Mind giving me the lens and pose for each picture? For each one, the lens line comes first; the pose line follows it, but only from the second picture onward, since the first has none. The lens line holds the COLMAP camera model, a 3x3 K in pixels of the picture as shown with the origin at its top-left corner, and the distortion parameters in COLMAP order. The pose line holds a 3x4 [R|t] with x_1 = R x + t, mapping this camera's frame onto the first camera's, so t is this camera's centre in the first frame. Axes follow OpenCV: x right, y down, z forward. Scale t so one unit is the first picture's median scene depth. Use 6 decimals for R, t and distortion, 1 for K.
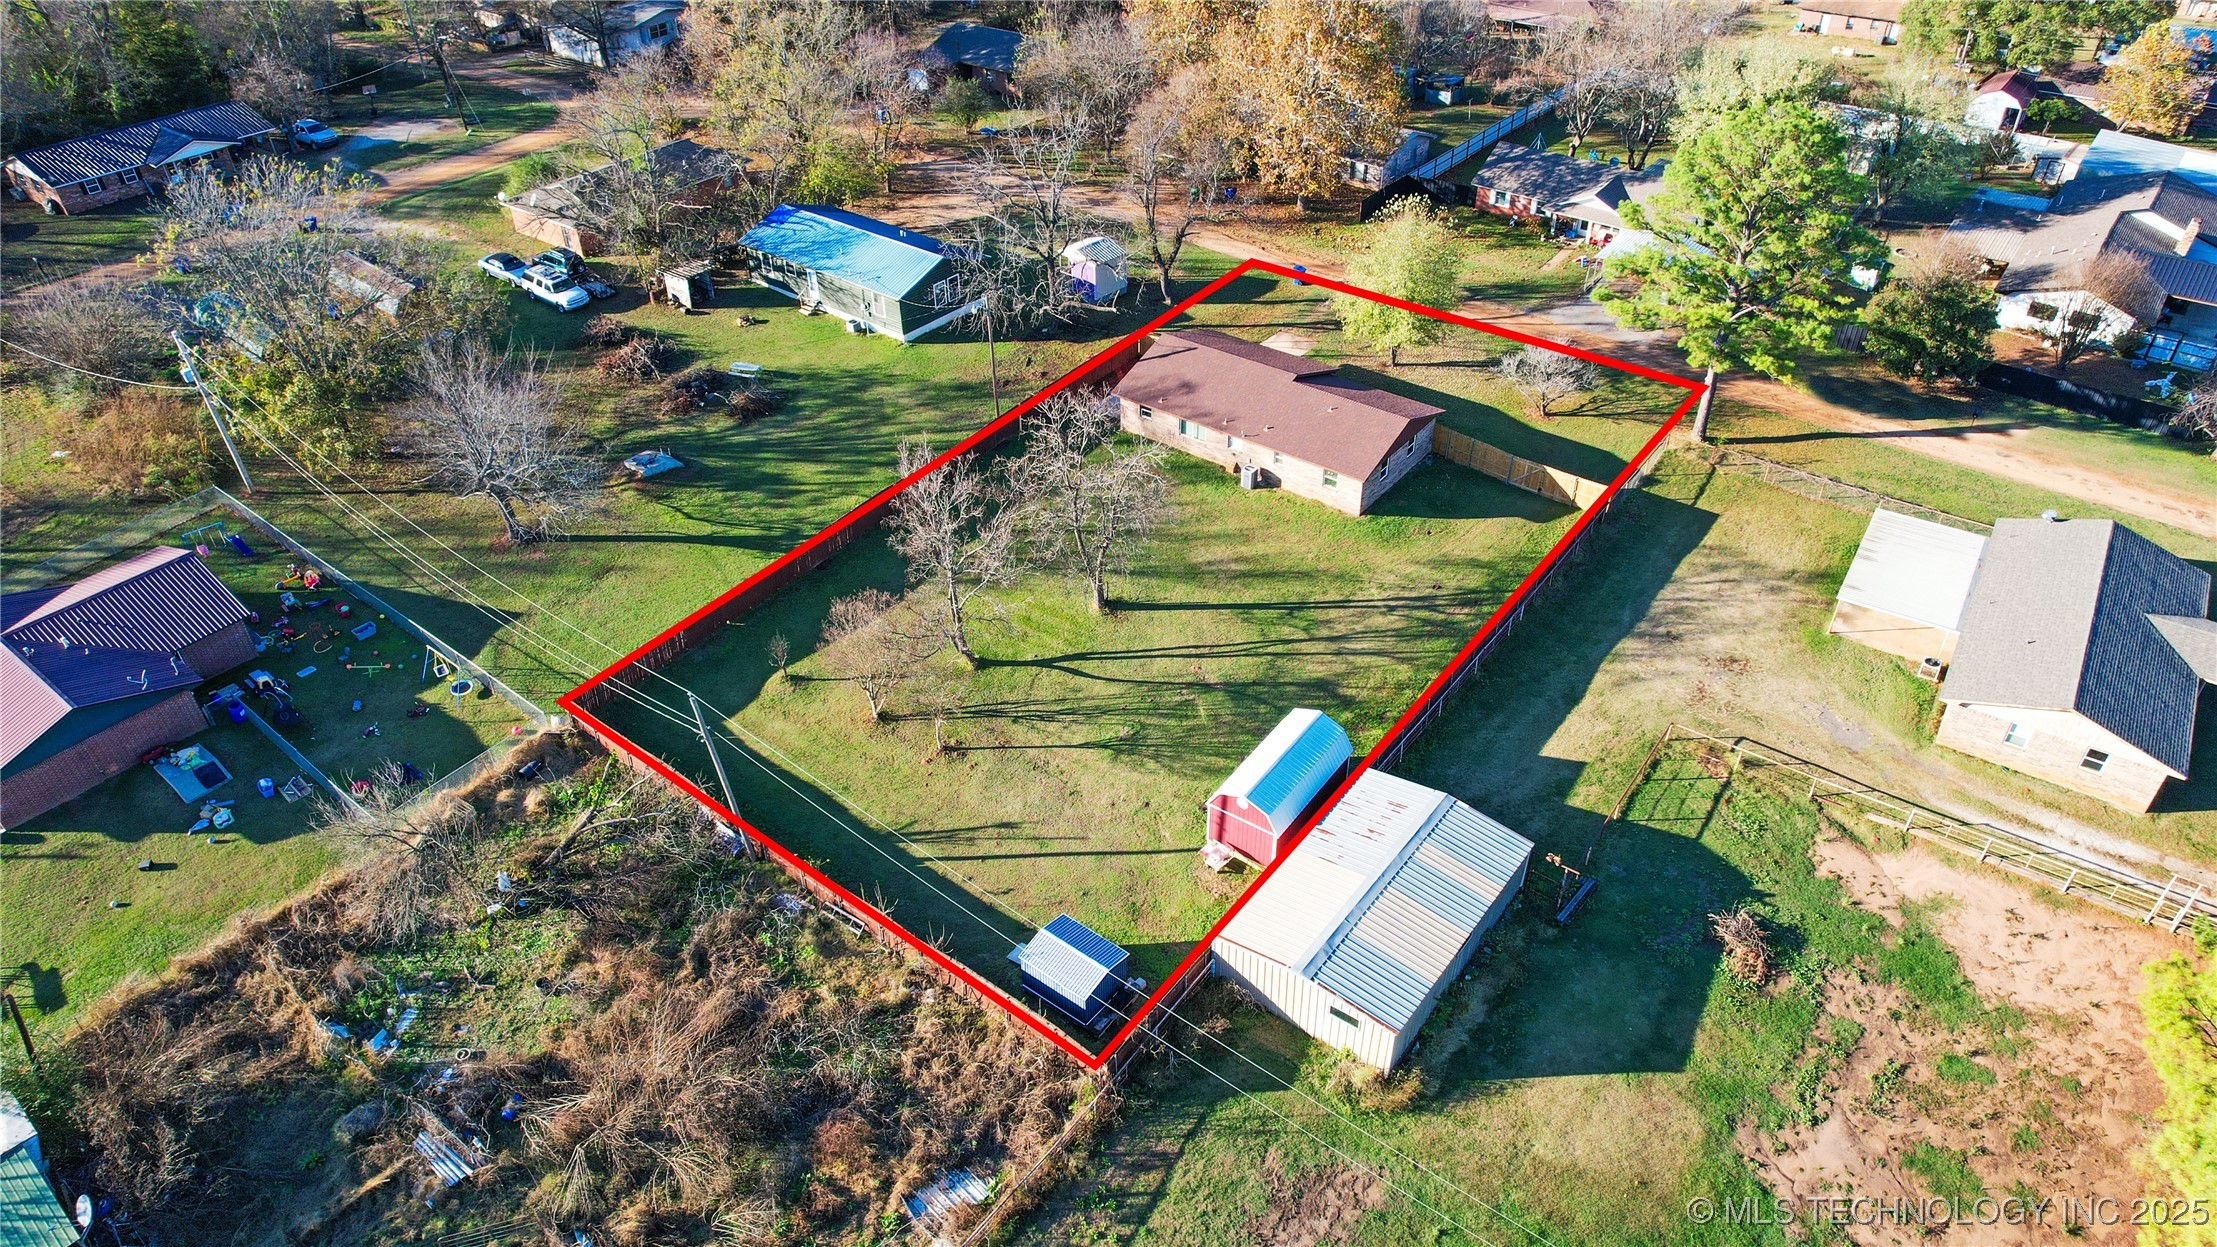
lens RADIAL K [[1447.2, 0, 1113.4], [0, 1447.2, 635.7], [0, 0, 1]] dist [-0.071635, 0.063390]
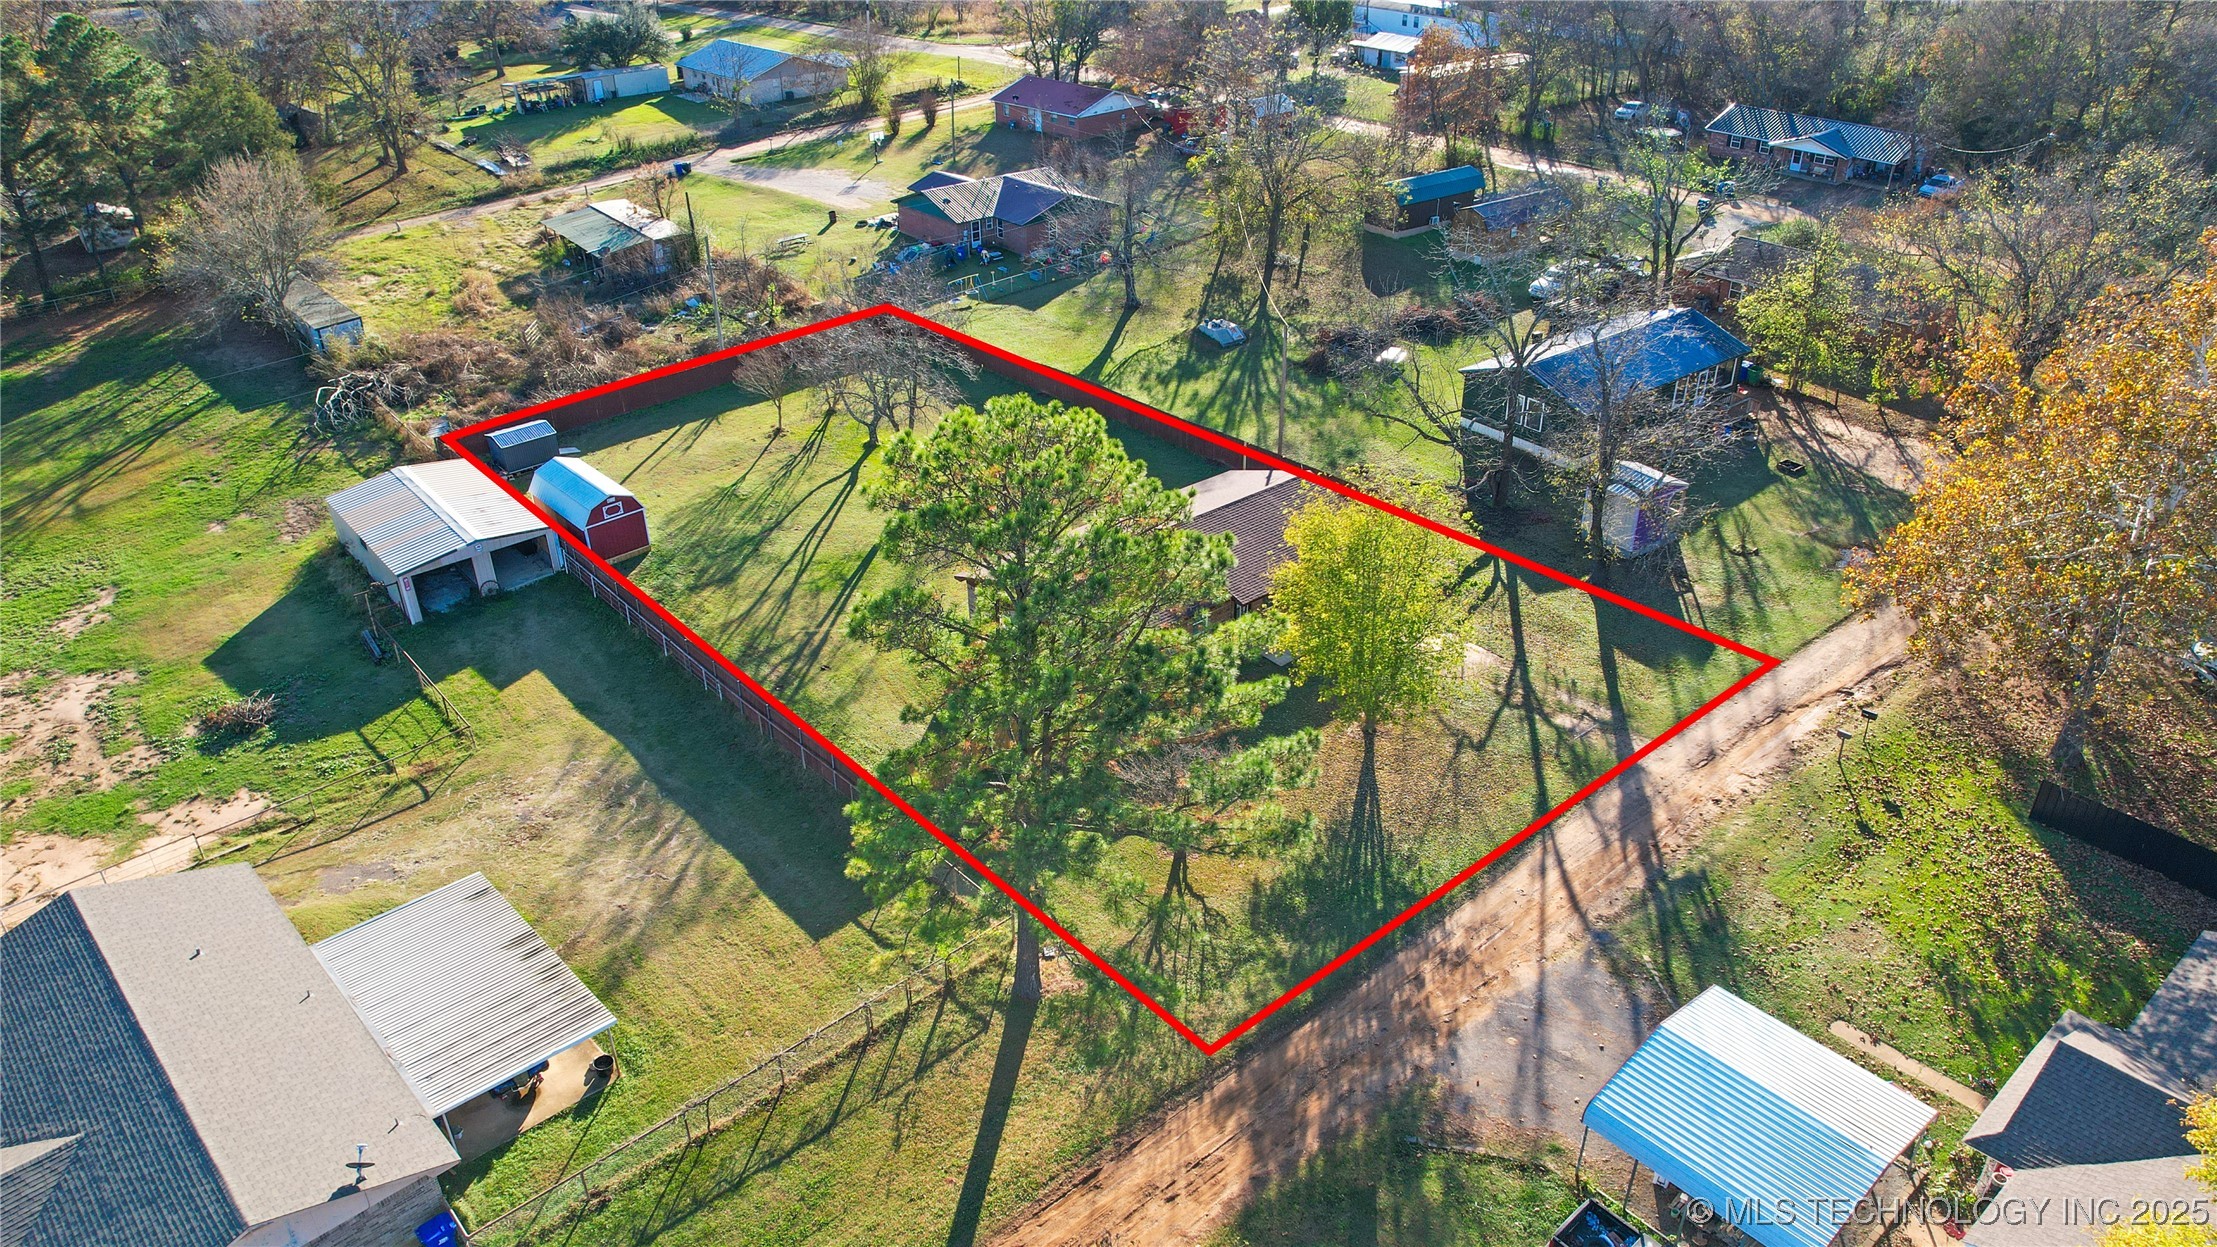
lens RADIAL K [[1497.7, 0, 1121.0], [0, 1497.7, 646.7], [0, 0, 1]] dist [-0.076068, 0.067872]
pose [[-0.209558, 0.506109, -0.836623, 1.063944], [-0.584543, 0.621050, 0.522117, -0.696823], [0.783833, 0.598456, 0.165696, 1.150092]]
